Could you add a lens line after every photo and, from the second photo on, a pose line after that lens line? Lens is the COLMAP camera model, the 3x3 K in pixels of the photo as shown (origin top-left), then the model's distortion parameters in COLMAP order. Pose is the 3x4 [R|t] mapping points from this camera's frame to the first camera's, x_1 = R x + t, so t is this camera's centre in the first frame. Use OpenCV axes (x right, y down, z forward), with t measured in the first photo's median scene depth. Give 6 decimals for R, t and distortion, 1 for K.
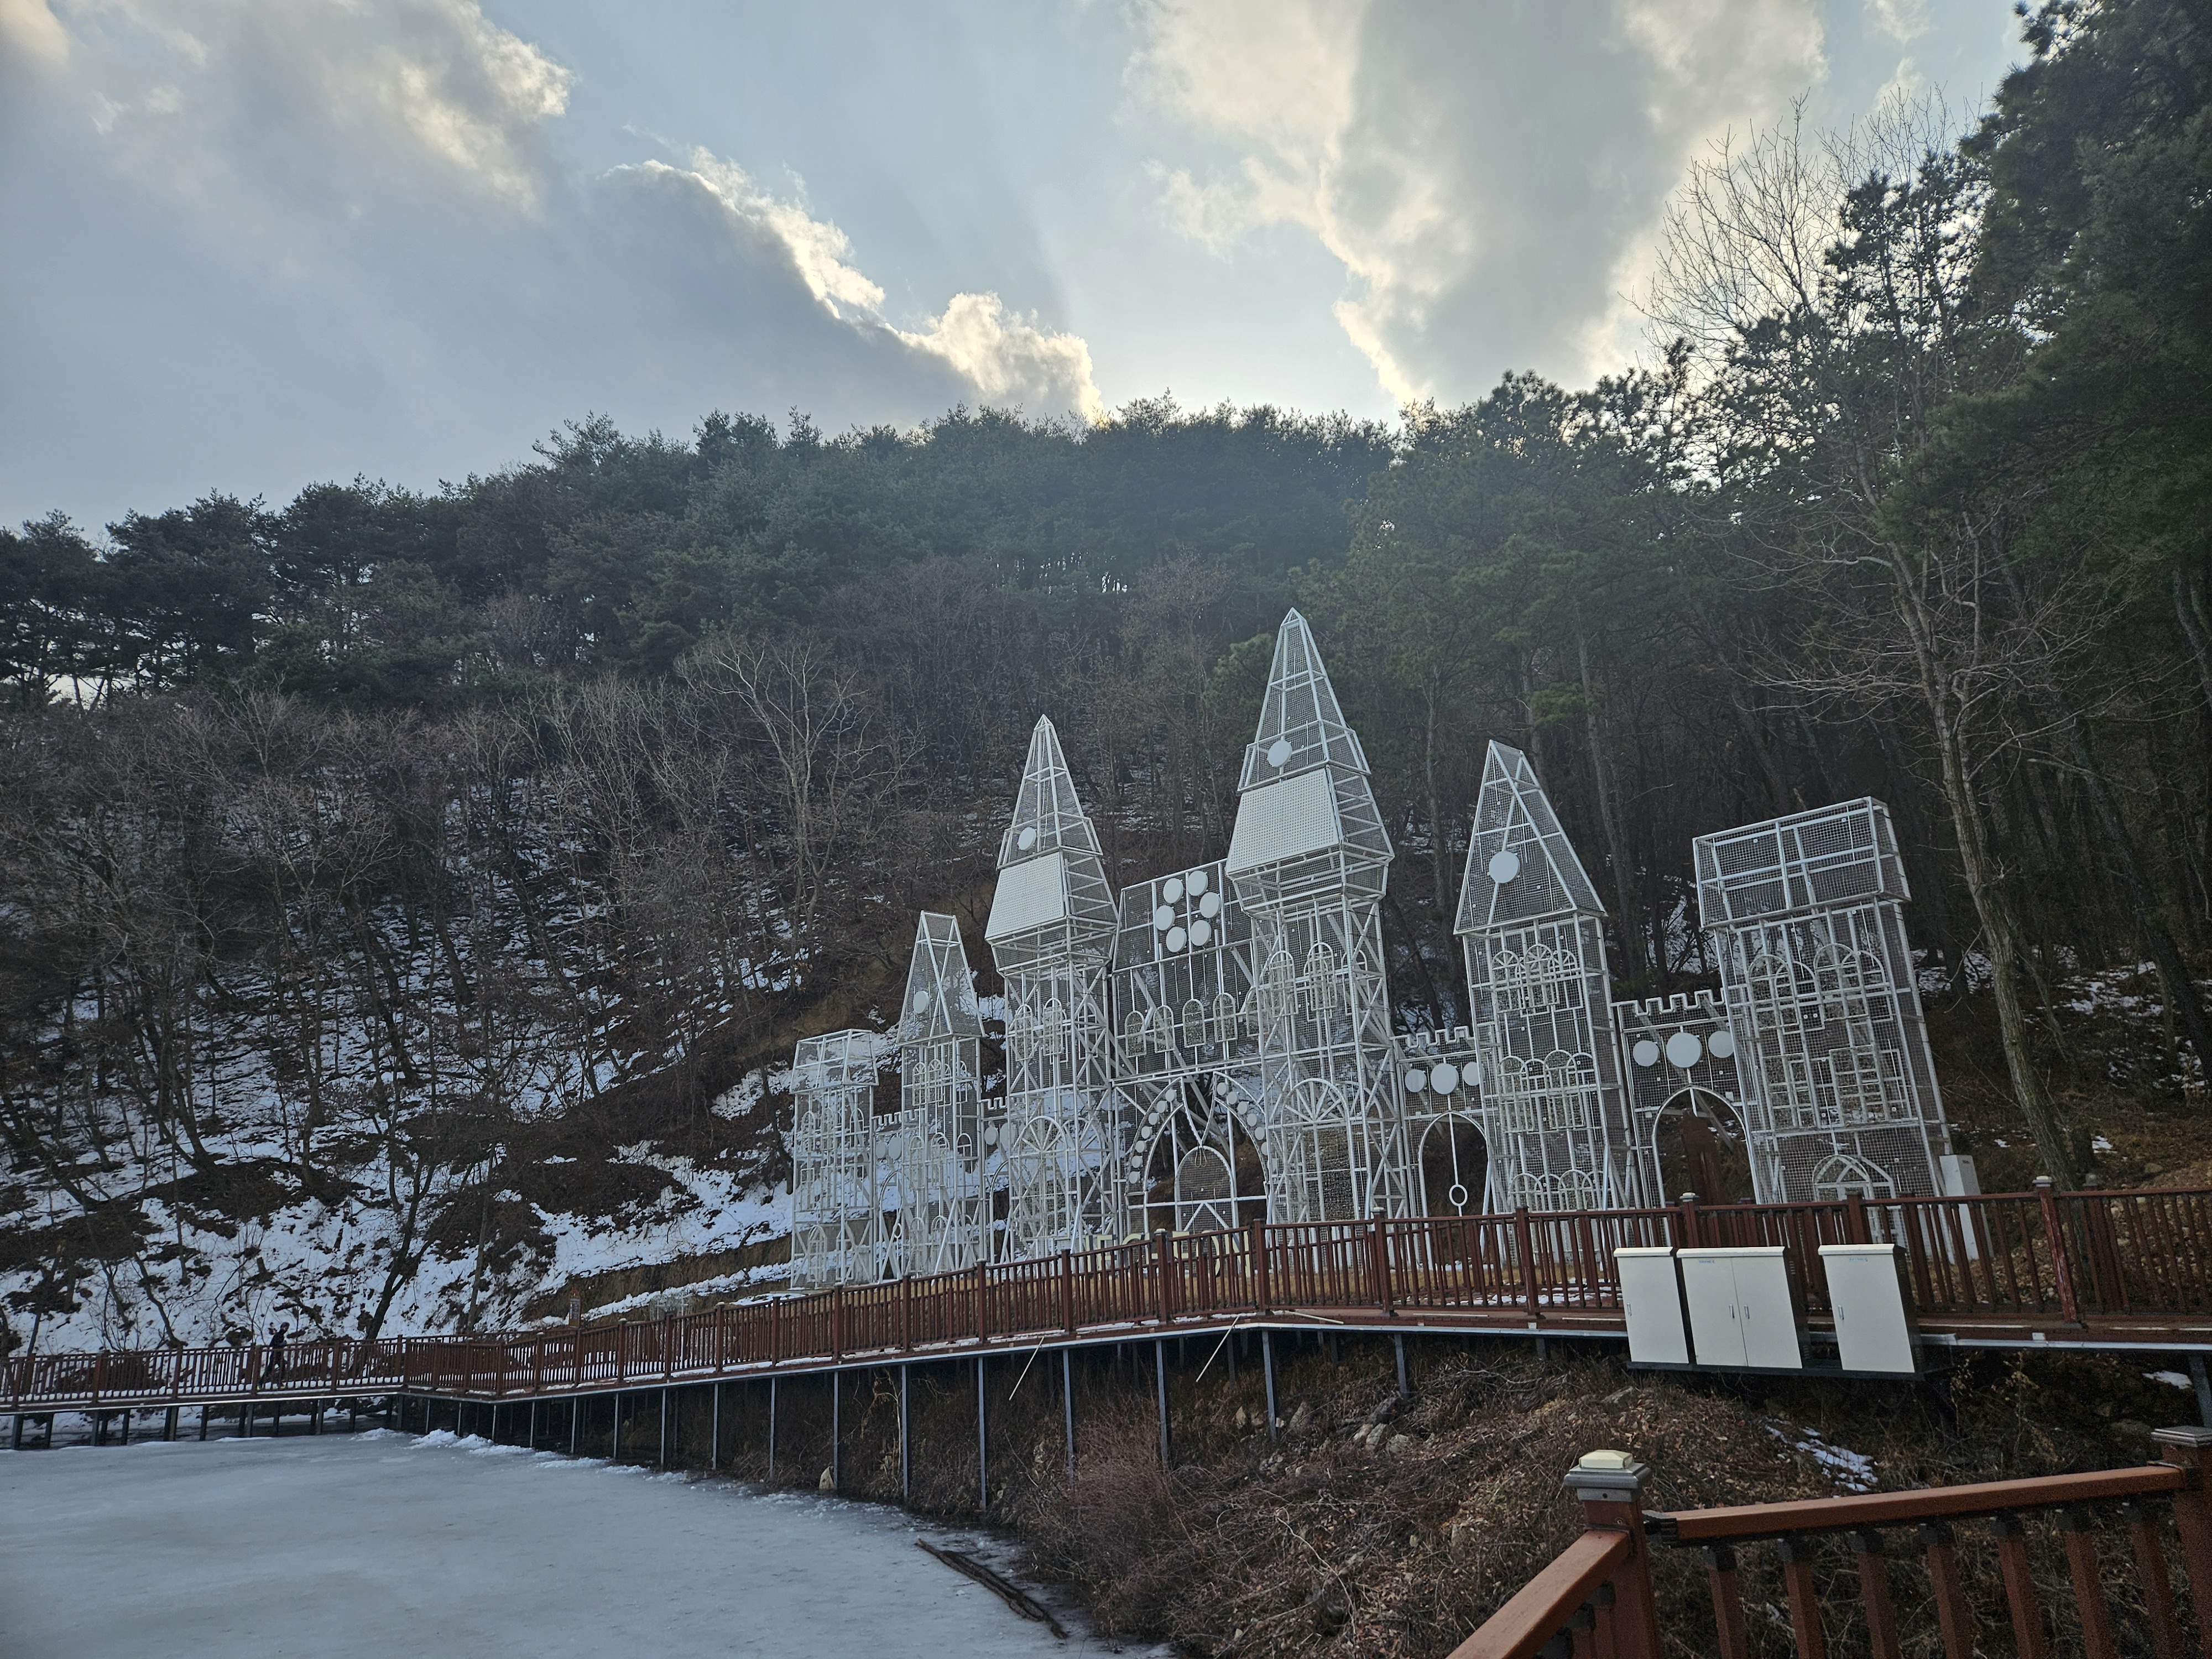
lens RADIAL K [[1469.5, 0, 1102.5], [0, 1469.5, 828.5], [0, 0, 1]] dist [0.056132, 0.000268]
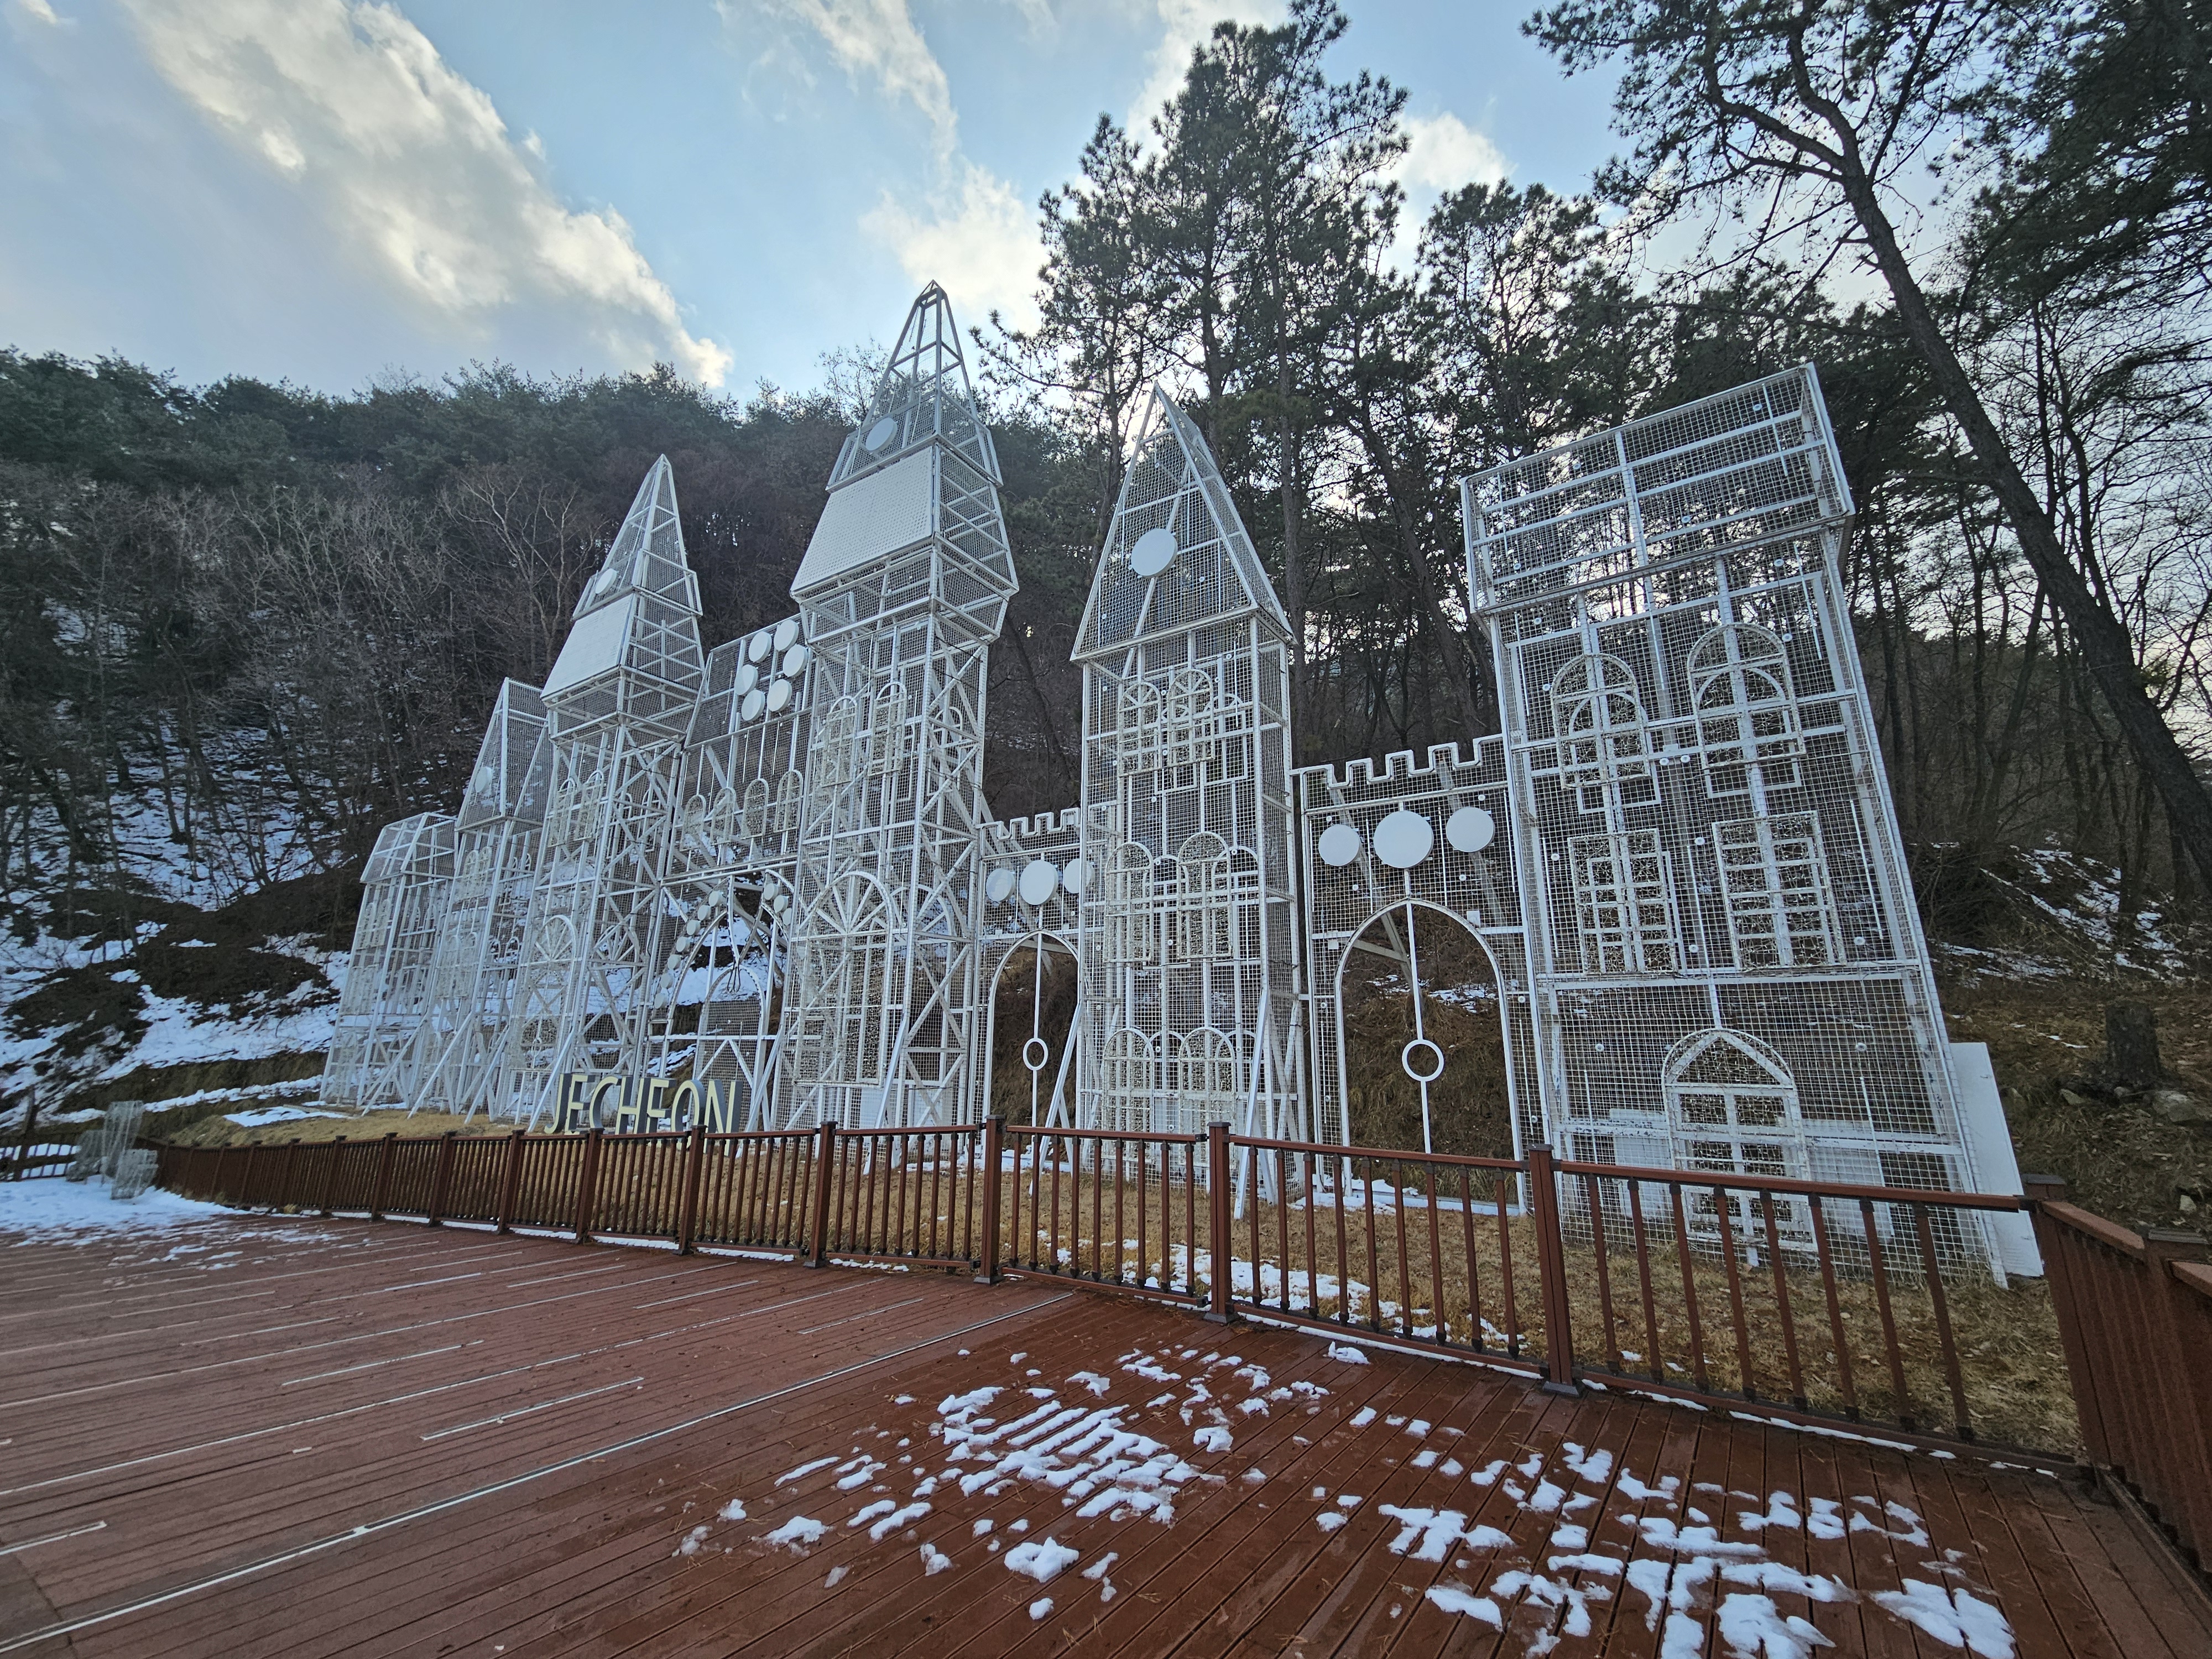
lens RADIAL K [[884.0, 0, 1097.1], [0, 884.0, 817.4], [0, 0, 1]] dist [-0.001307, 0.000053]
pose [[0.979899, 0.102402, 0.171205, 0.175823], [-0.105074, 0.994443, 0.006591, 0.127304], [-0.169579, -0.024448, 0.985213, 0.564796]]
